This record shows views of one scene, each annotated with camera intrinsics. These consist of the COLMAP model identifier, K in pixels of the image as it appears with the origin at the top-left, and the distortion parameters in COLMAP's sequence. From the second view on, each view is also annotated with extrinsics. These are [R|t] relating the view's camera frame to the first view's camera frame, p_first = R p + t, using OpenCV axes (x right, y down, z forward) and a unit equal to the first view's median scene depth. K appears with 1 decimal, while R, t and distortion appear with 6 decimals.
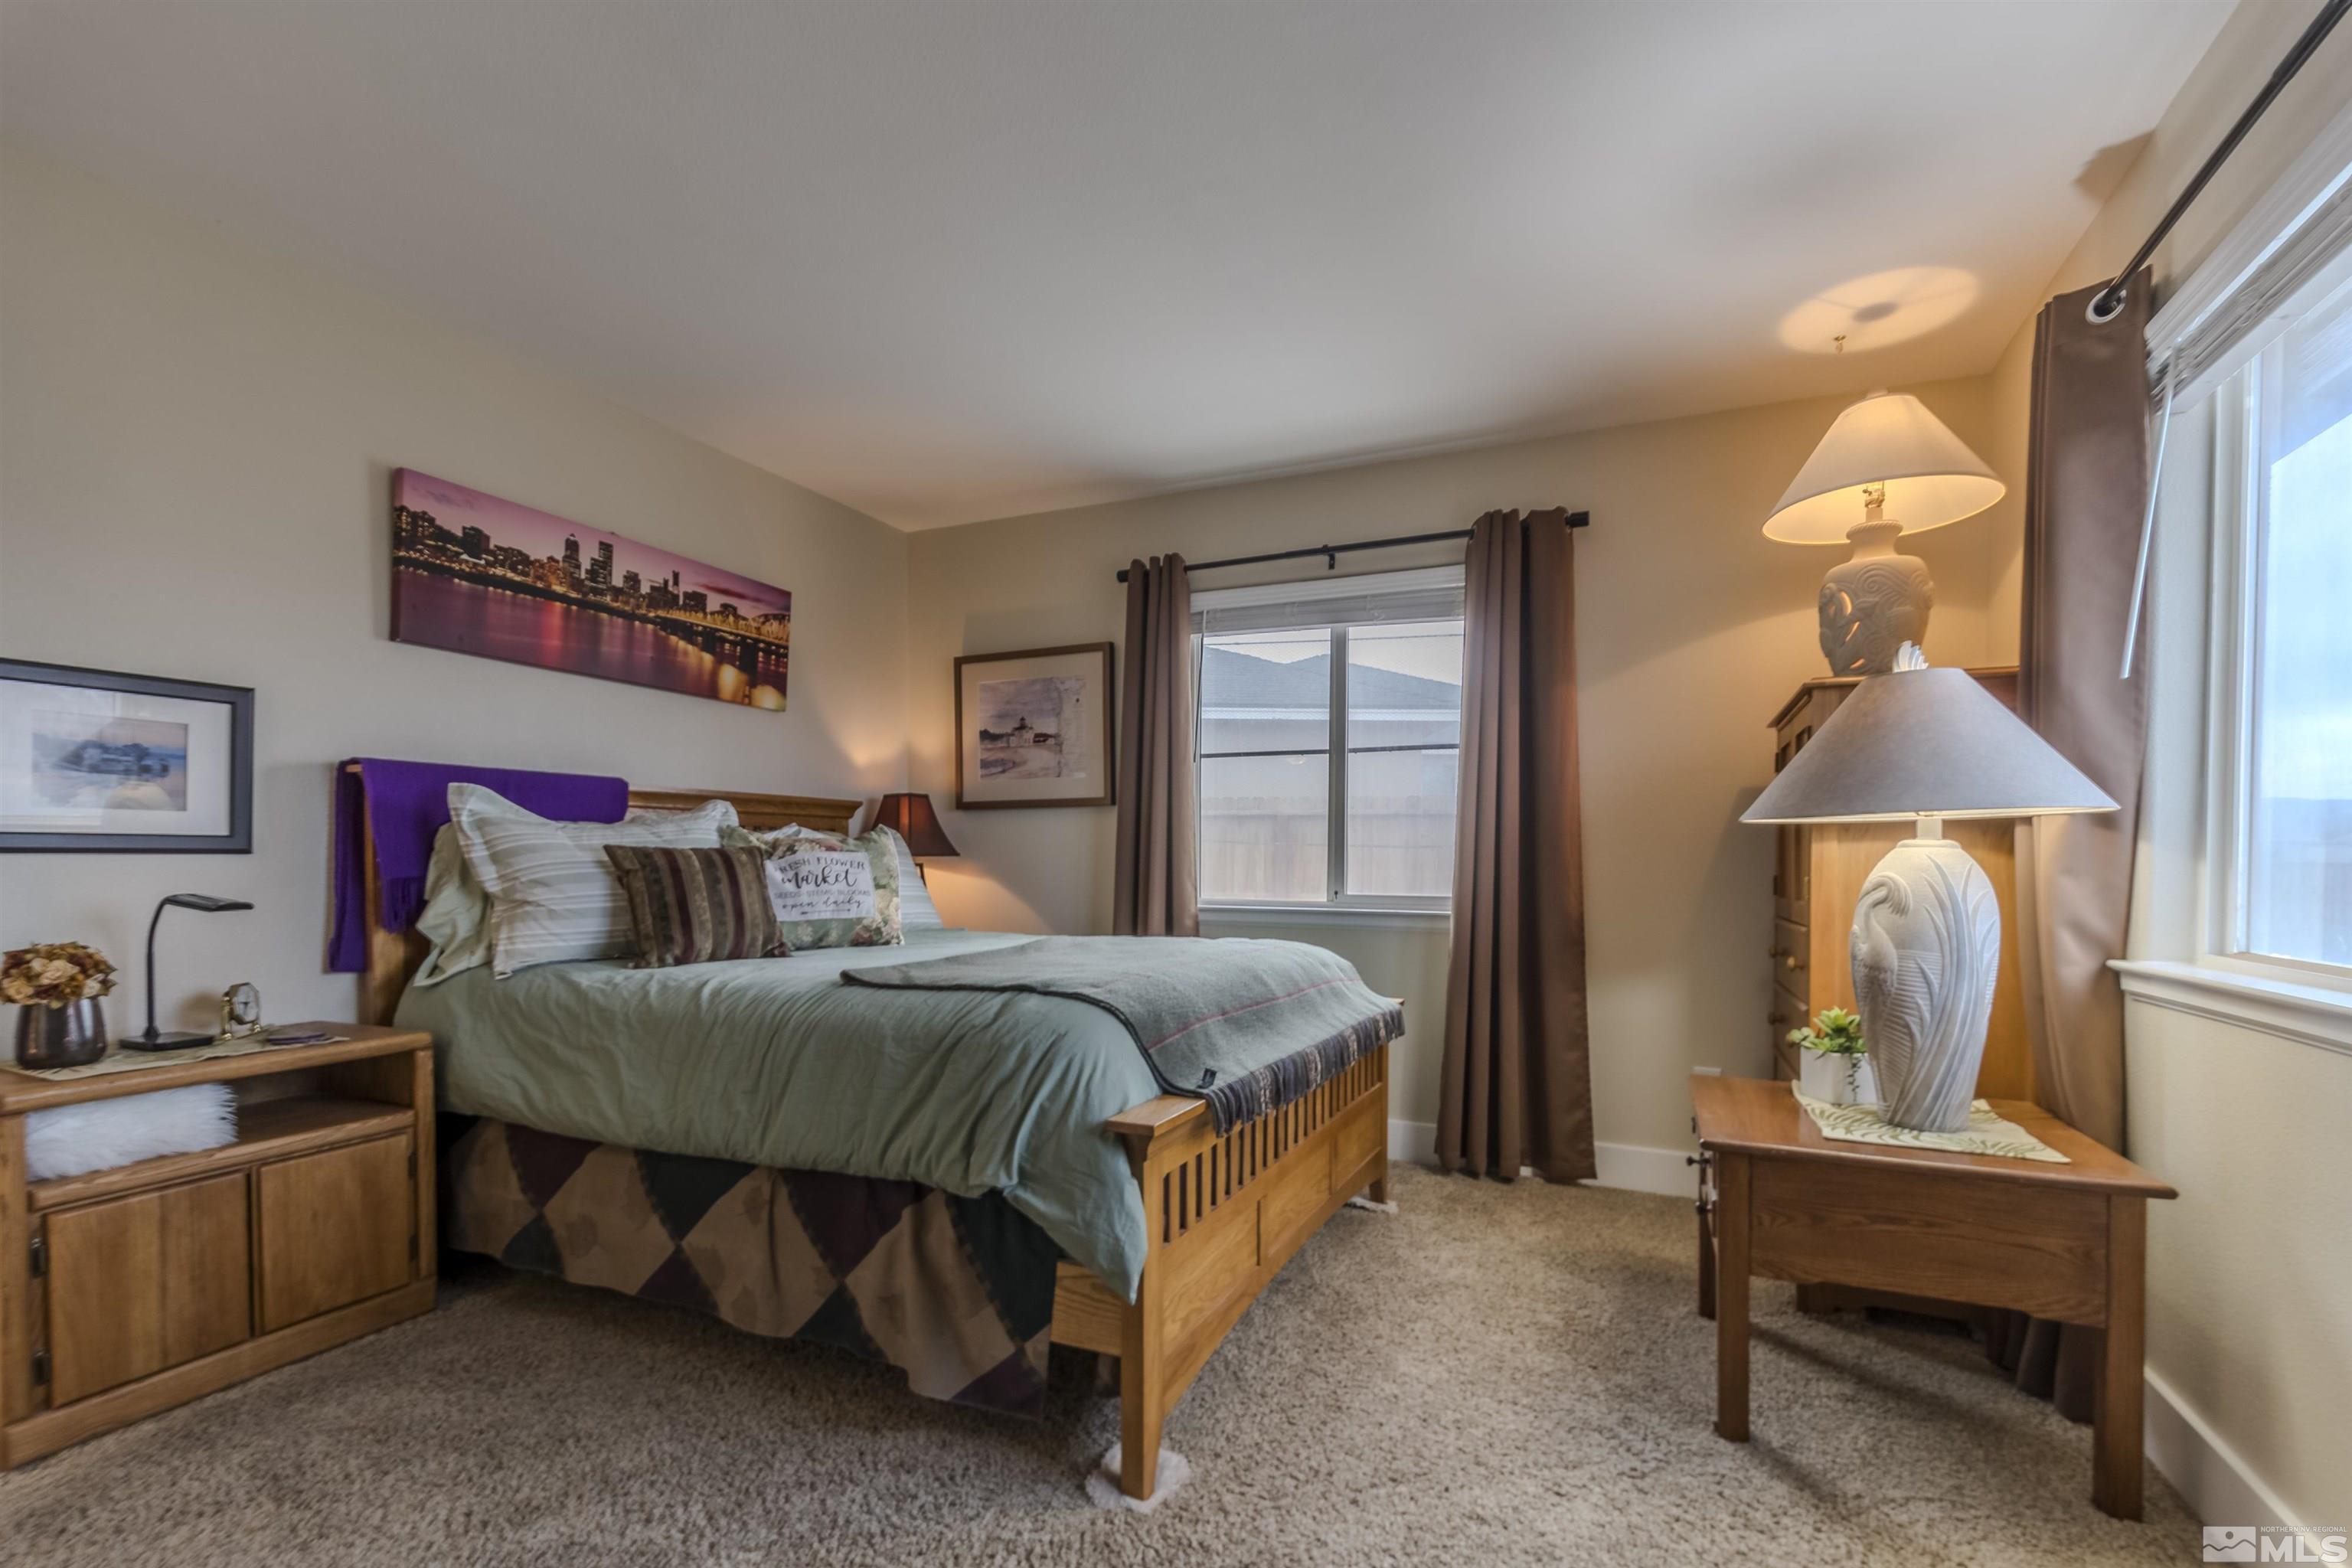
lens RADIAL K [[1033.3, 0, 1195.5], [0, 1033.3, 863.8], [0, 0, 1]] dist [0.022509, -0.014819]
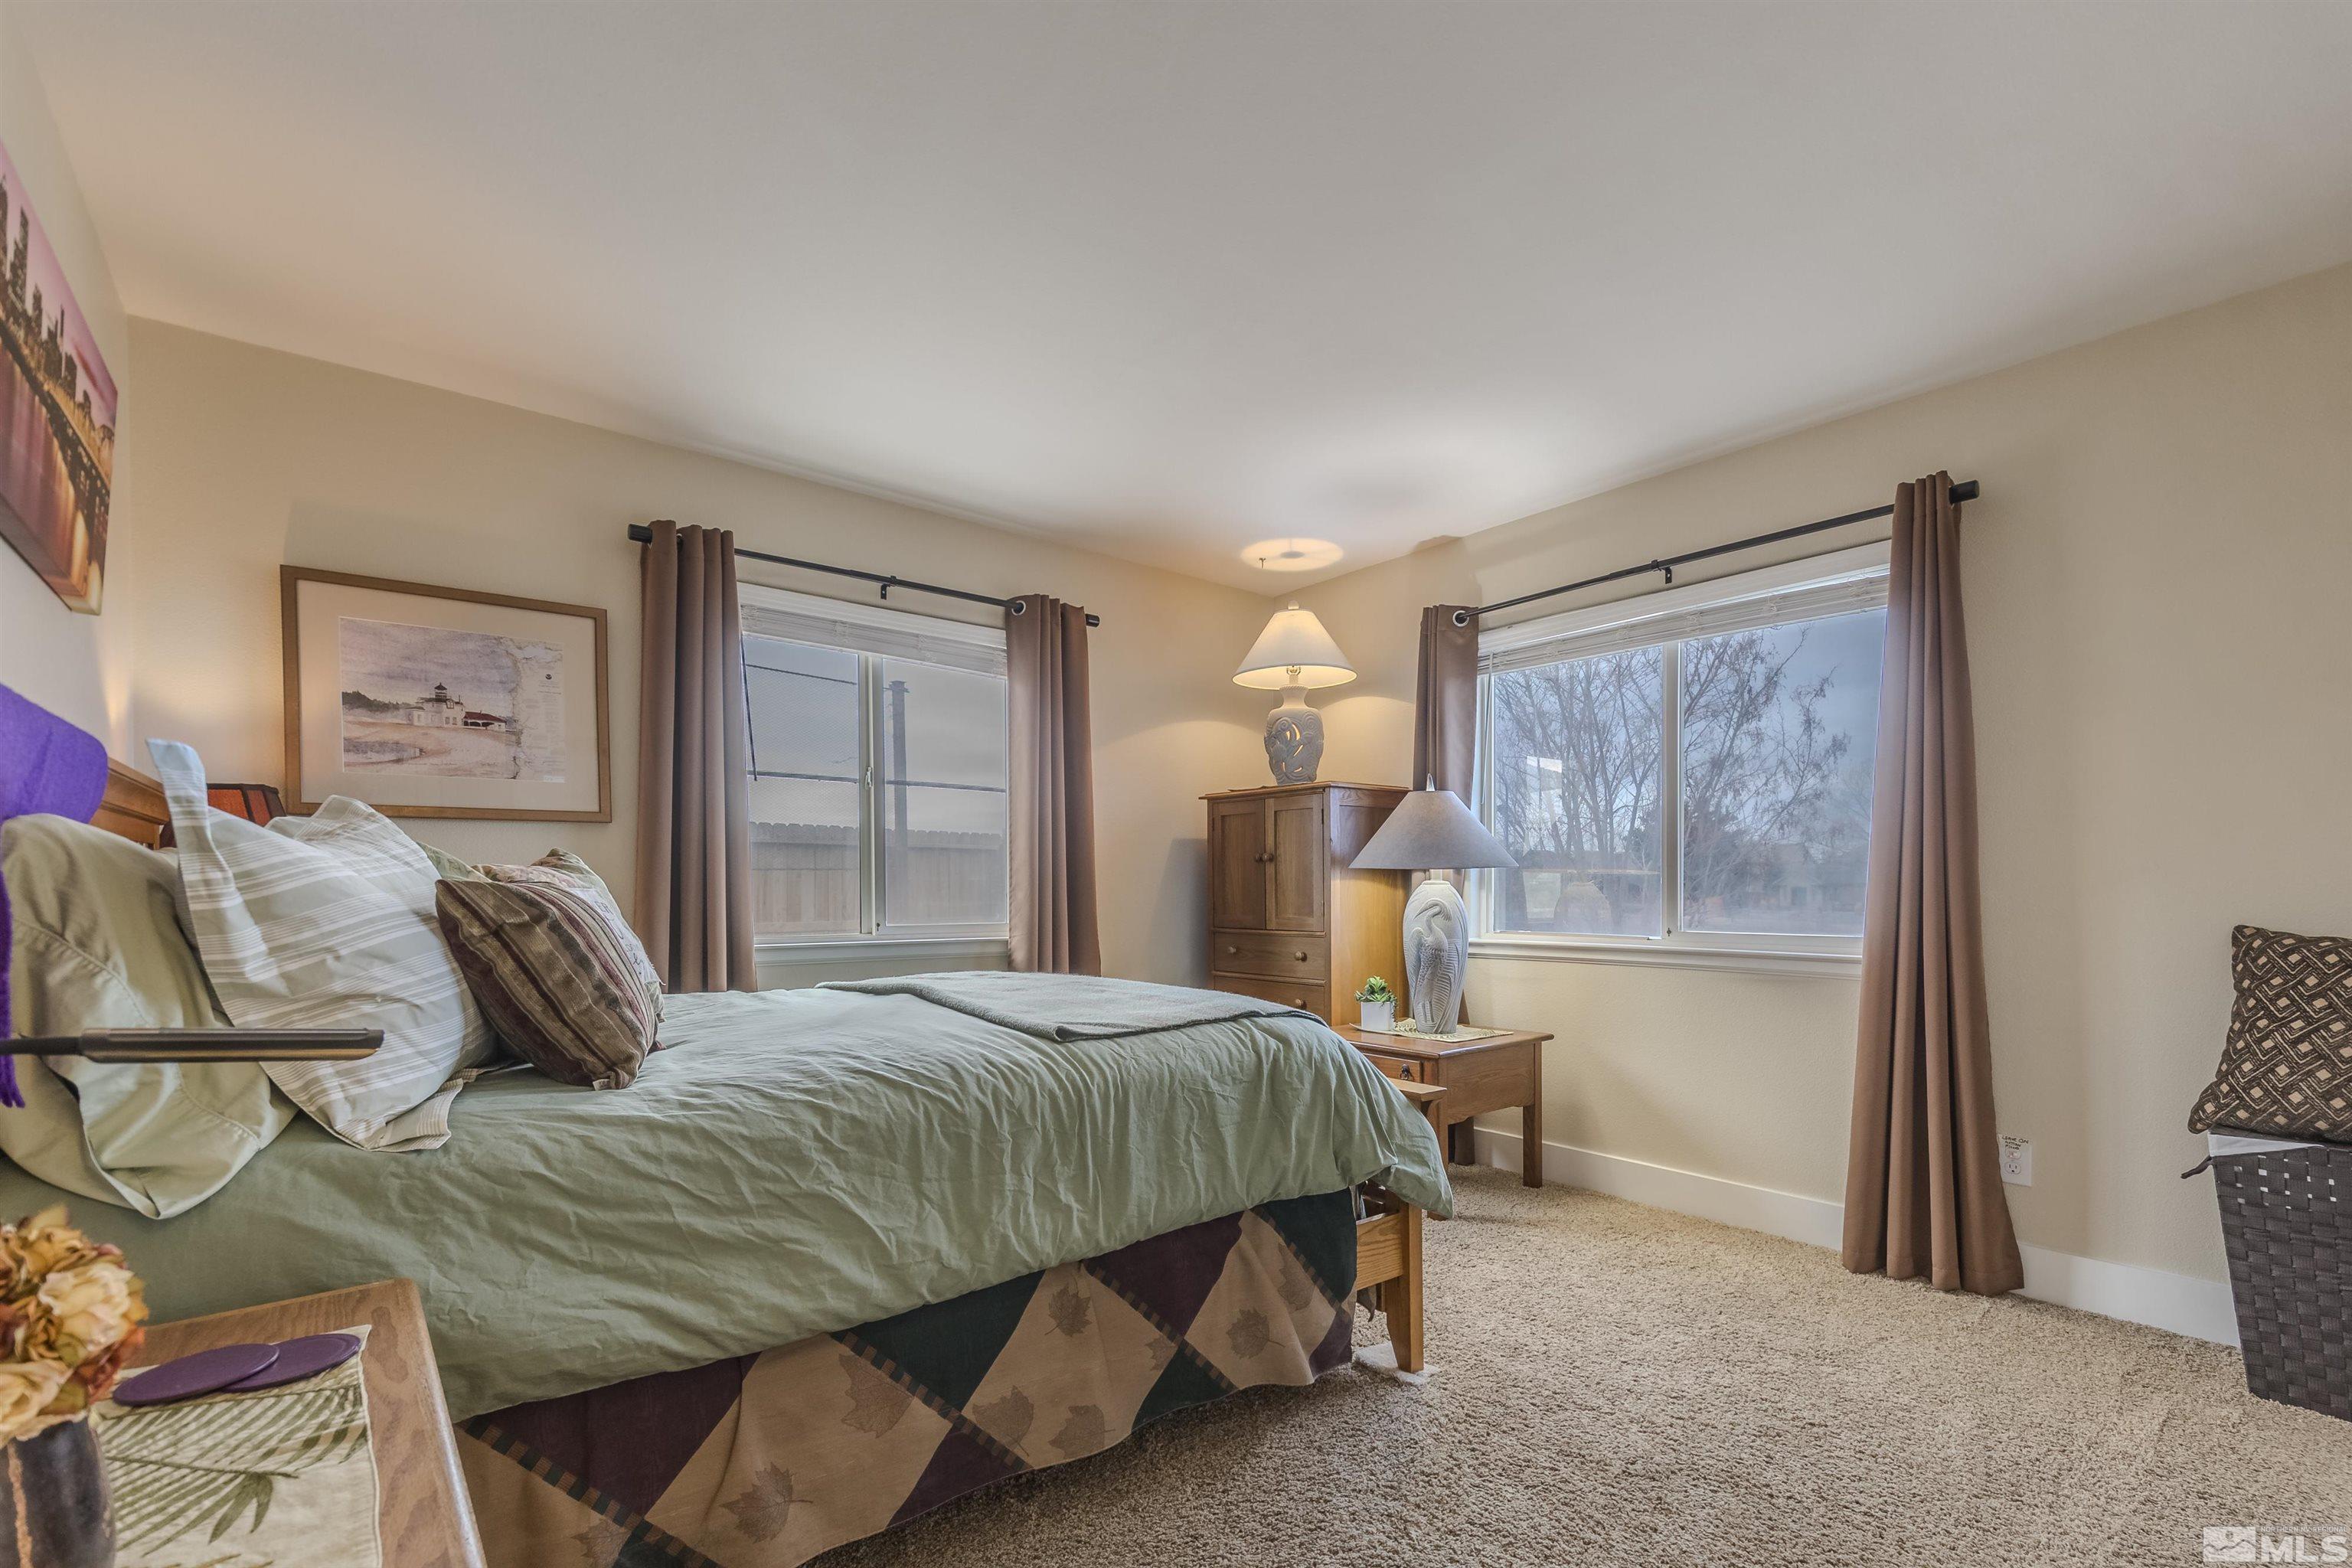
lens RADIAL K [[1043.5, 0, 1190.3], [0, 1043.5, 873.1], [0, 0, 1]] dist [0.017065, -0.015783]
pose [[0.446385, 0.006651, 0.894816, -0.664489], [0.004677, 0.999941, -0.009766, -0.011406], [-0.894829, 0.008544, 0.446328, 0.306405]]
